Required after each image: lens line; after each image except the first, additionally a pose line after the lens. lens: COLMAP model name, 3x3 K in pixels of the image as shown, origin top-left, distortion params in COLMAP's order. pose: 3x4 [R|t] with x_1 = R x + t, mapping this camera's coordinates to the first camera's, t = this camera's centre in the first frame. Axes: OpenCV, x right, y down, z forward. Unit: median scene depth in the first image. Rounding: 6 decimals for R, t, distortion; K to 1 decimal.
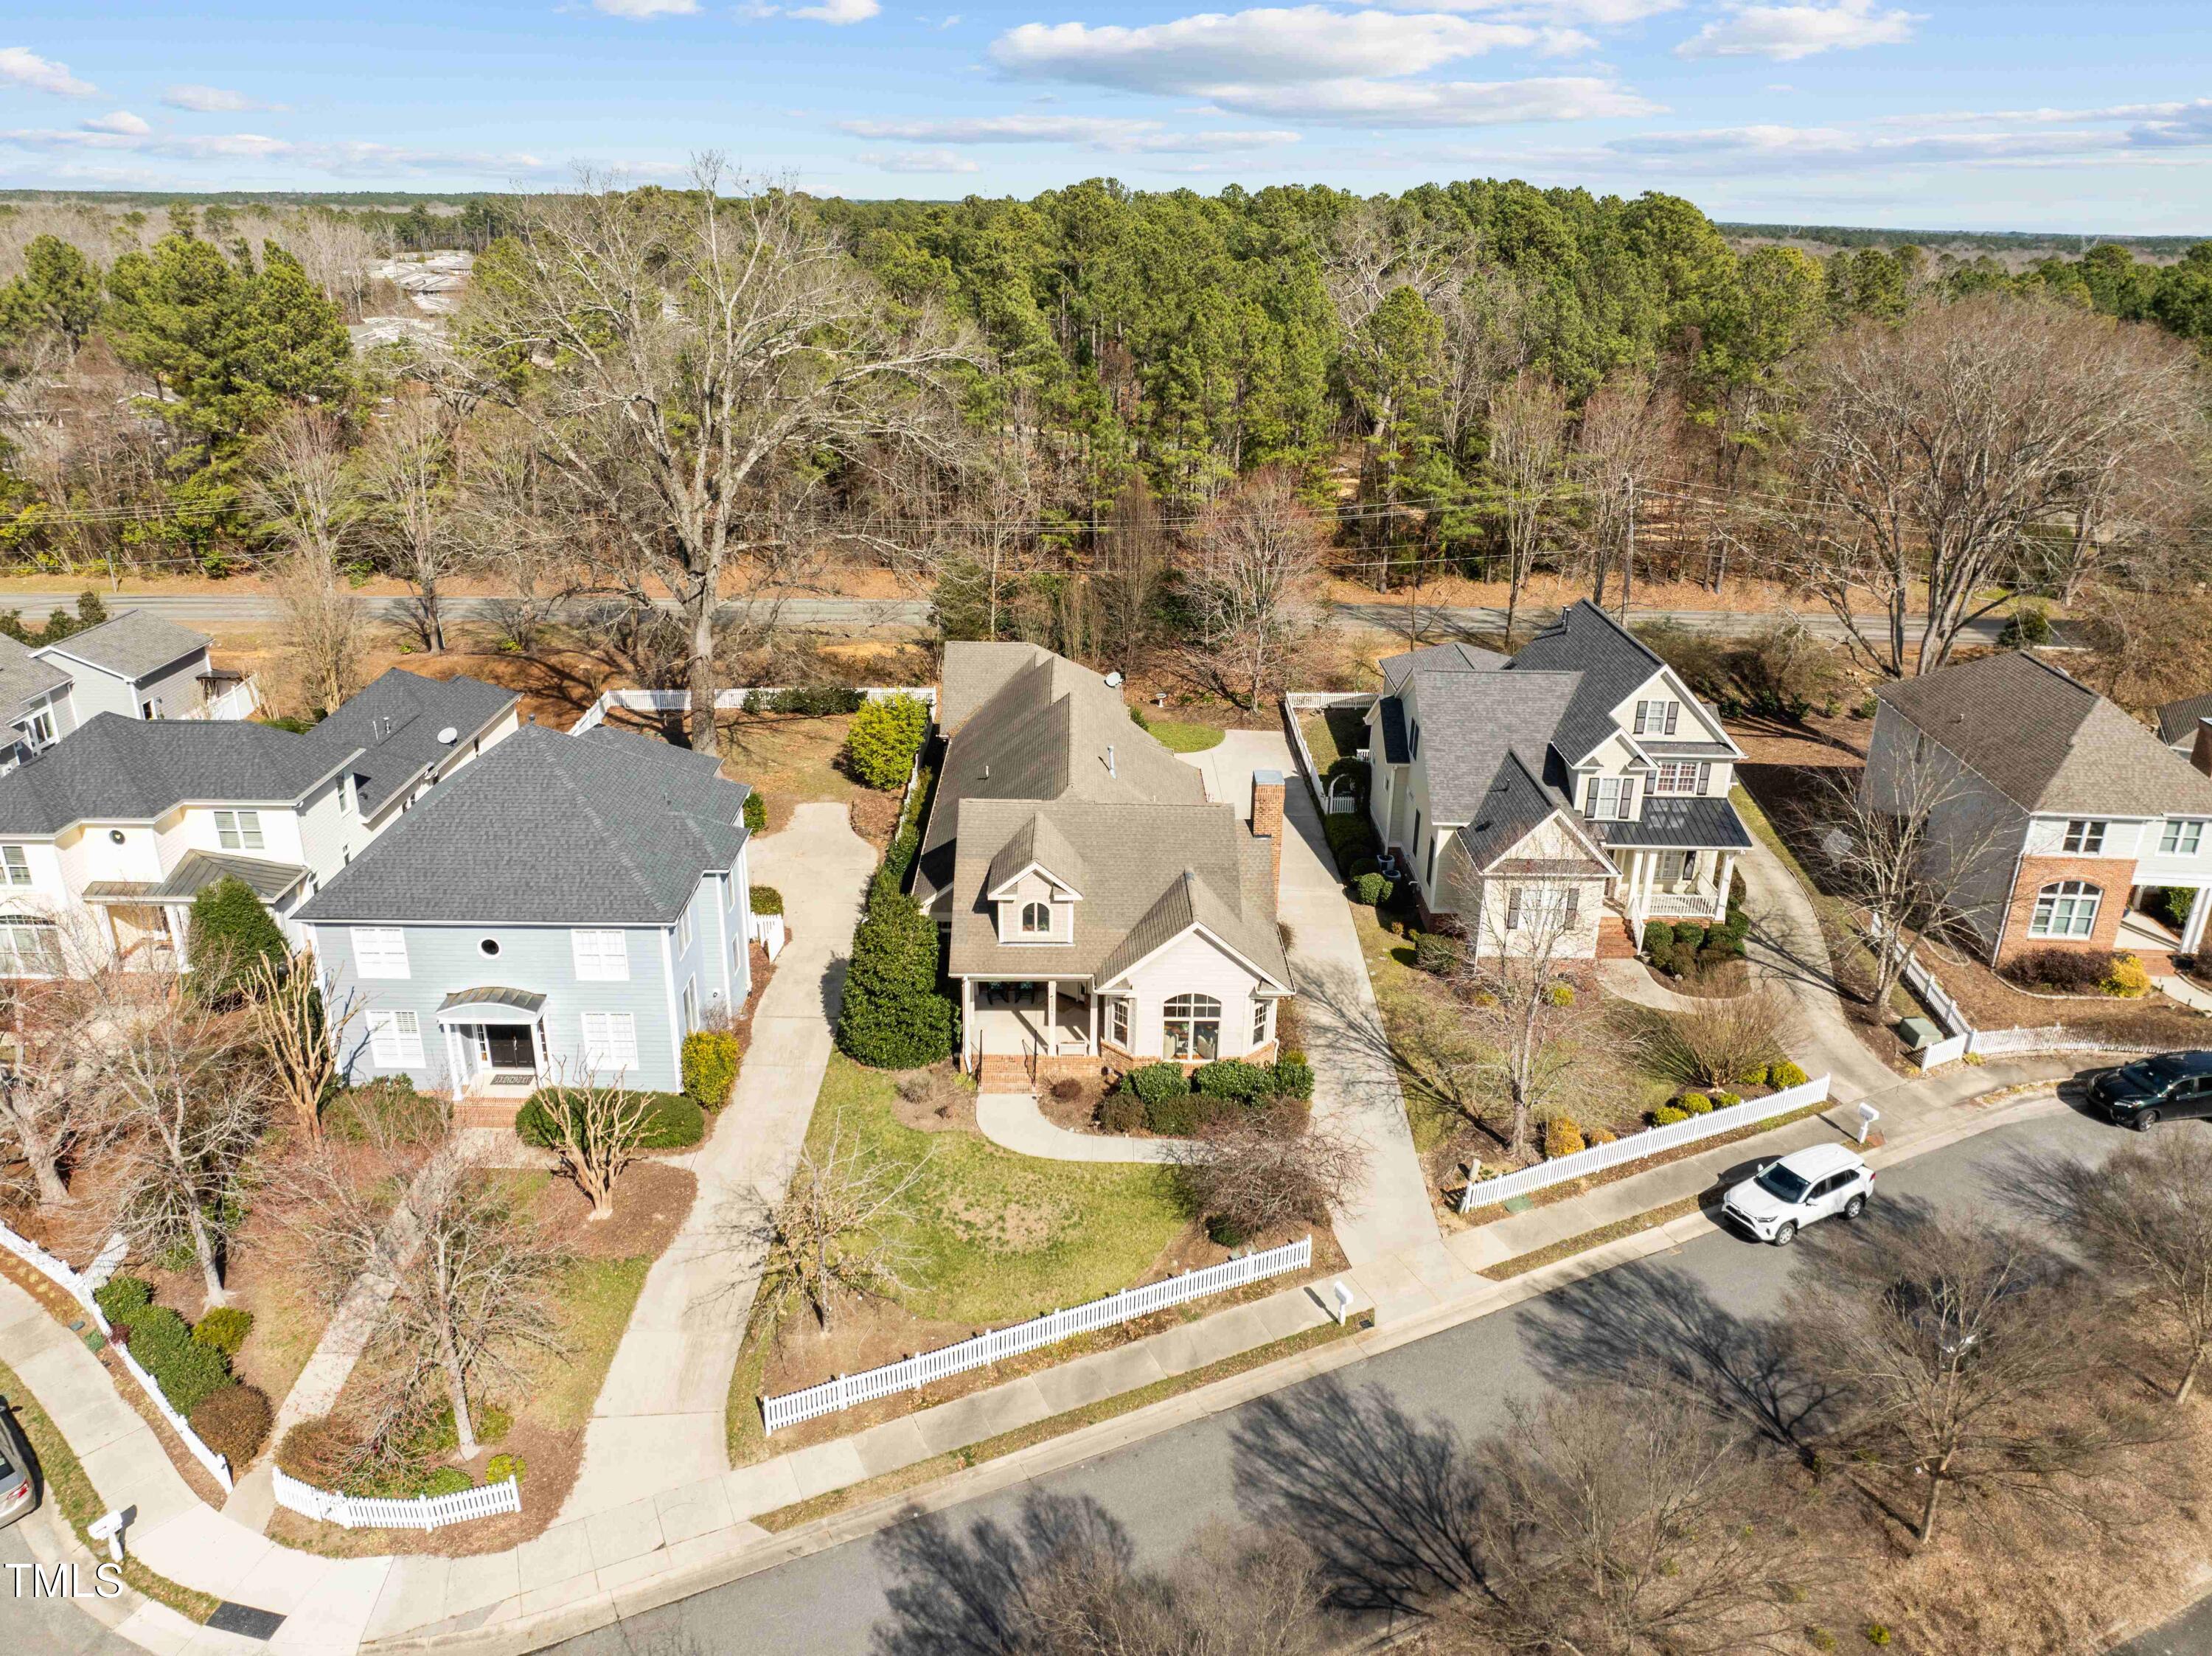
lens RADIAL K [[1541.3, 0, 1130.0], [0, 1541.3, 834.2], [0, 0, 1]] dist [-0.041693, -0.001585]
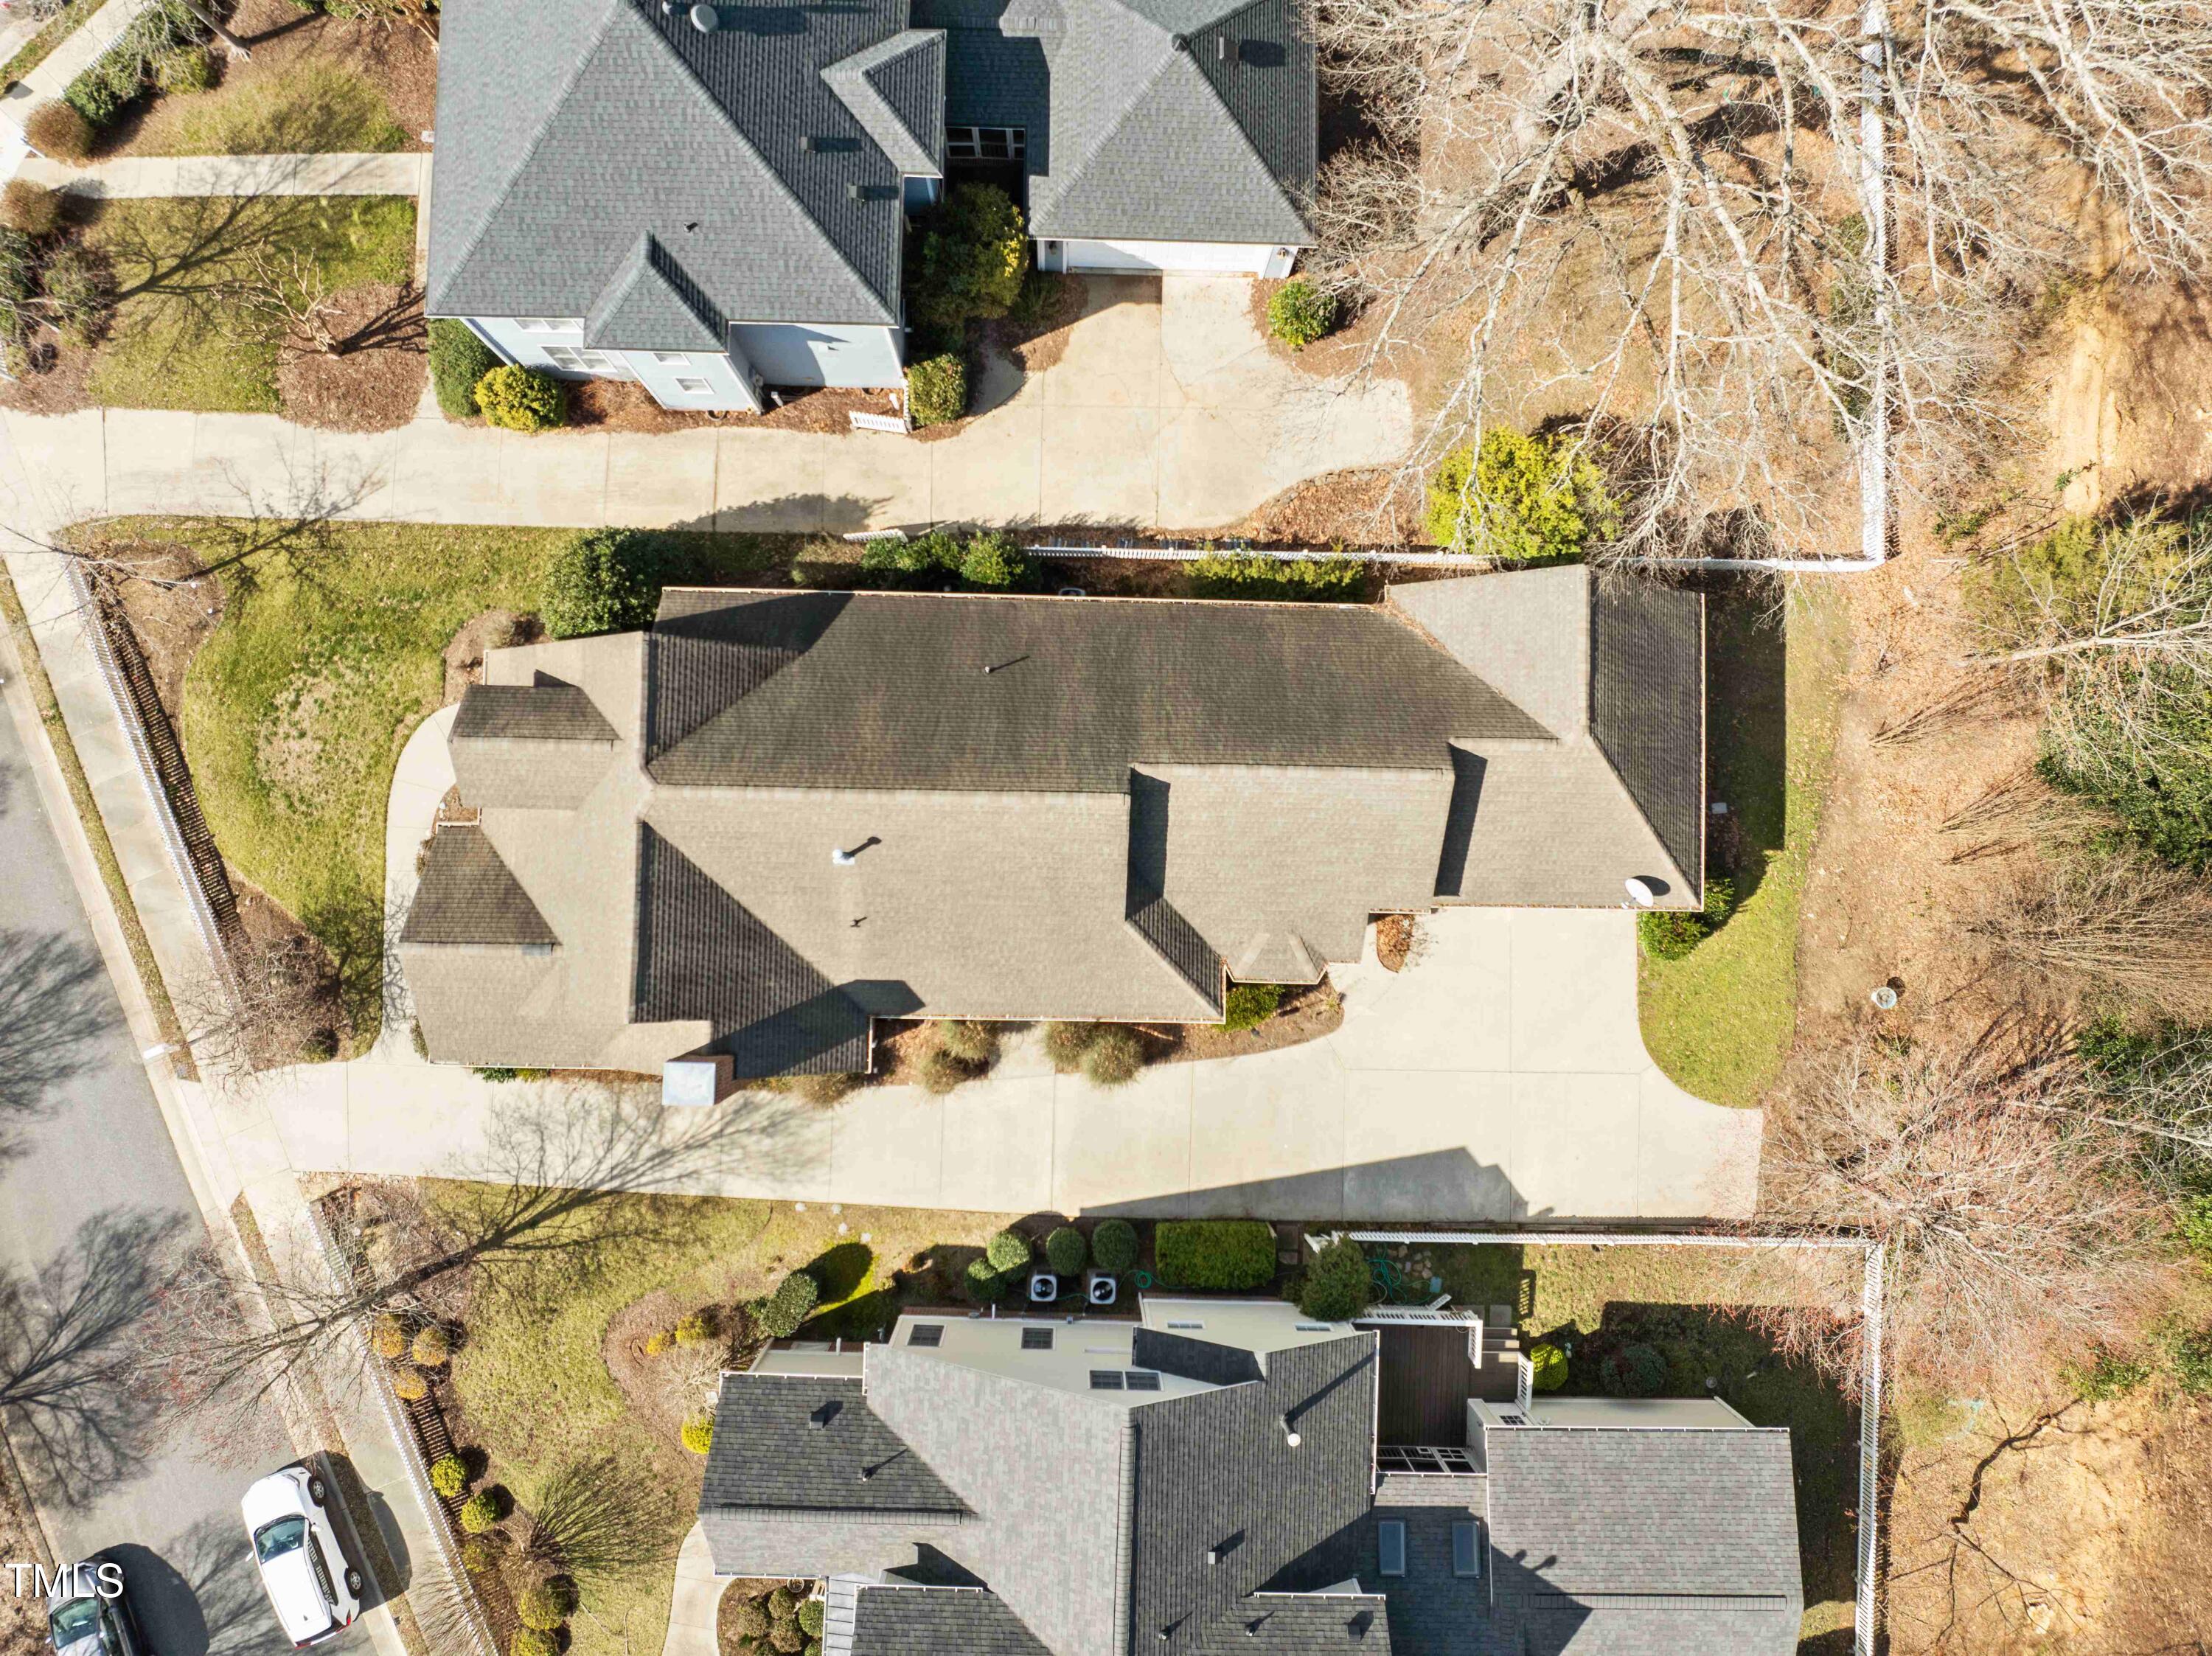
lens RADIAL K [[1610.6, 0, 1132.9], [0, 1610.6, 819.4], [0, 0, 1]] dist [-0.043665, 0.001736]
pose [[-0.051736, 0.996782, -0.061234, 0.006824], [-0.397518, 0.035694, 0.916900, -0.803566], [0.916135, 0.071779, 0.394392, 0.941722]]
